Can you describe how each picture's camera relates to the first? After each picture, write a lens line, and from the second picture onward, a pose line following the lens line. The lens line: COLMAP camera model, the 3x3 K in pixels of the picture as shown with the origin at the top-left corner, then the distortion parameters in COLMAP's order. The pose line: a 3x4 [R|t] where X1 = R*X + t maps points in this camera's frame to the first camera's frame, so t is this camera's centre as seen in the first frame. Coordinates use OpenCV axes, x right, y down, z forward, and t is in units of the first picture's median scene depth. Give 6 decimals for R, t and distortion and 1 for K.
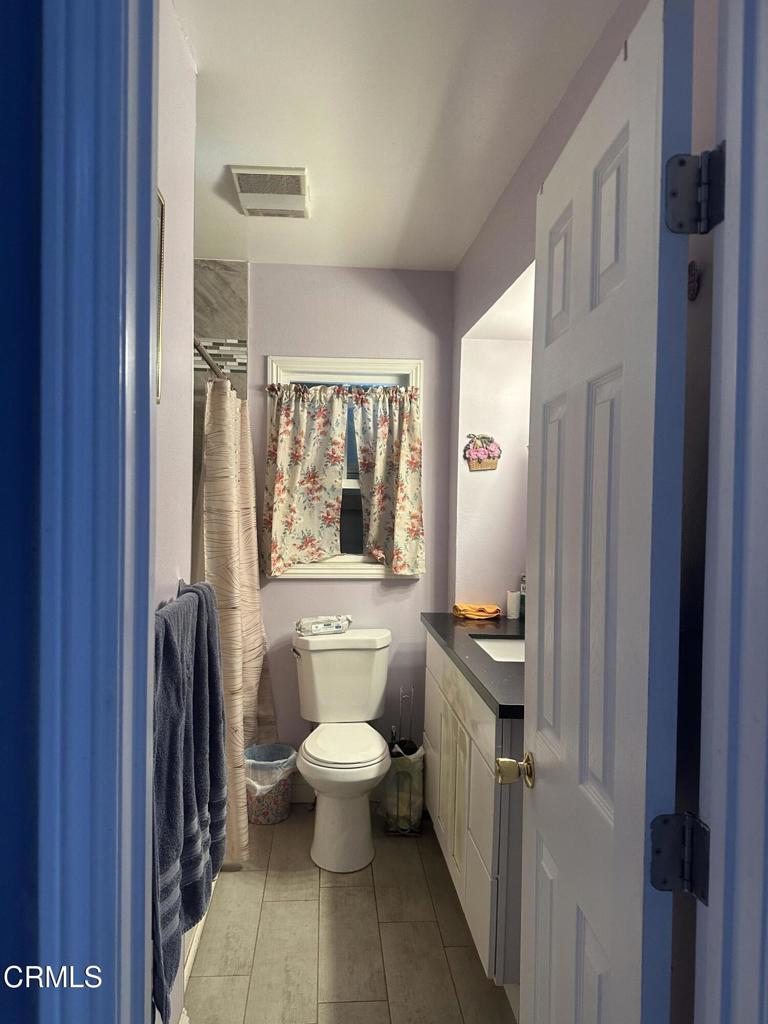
lens RADIAL K [[721.1, 0, 385.6], [0, 721.1, 513.4], [0, 0, 1]] dist [0.056272, -0.075727]
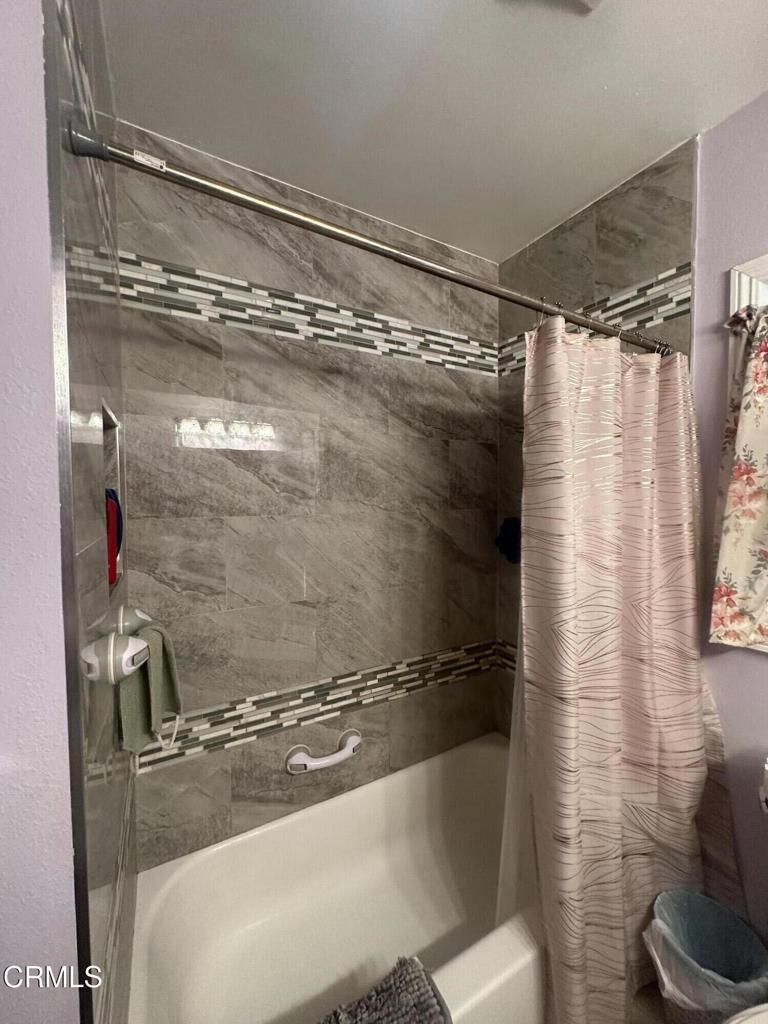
lens RADIAL K [[411.8, 0, 382.2], [0, 411.8, 512.2], [0, 0, 1]] dist [-0.003168, -0.001113]
pose [[0.413847, 0.014911, -0.910224, 0.027545], [-0.004429, 0.999887, 0.014366, -0.021831], [0.910336, -0.001914, 0.413866, 0.599397]]
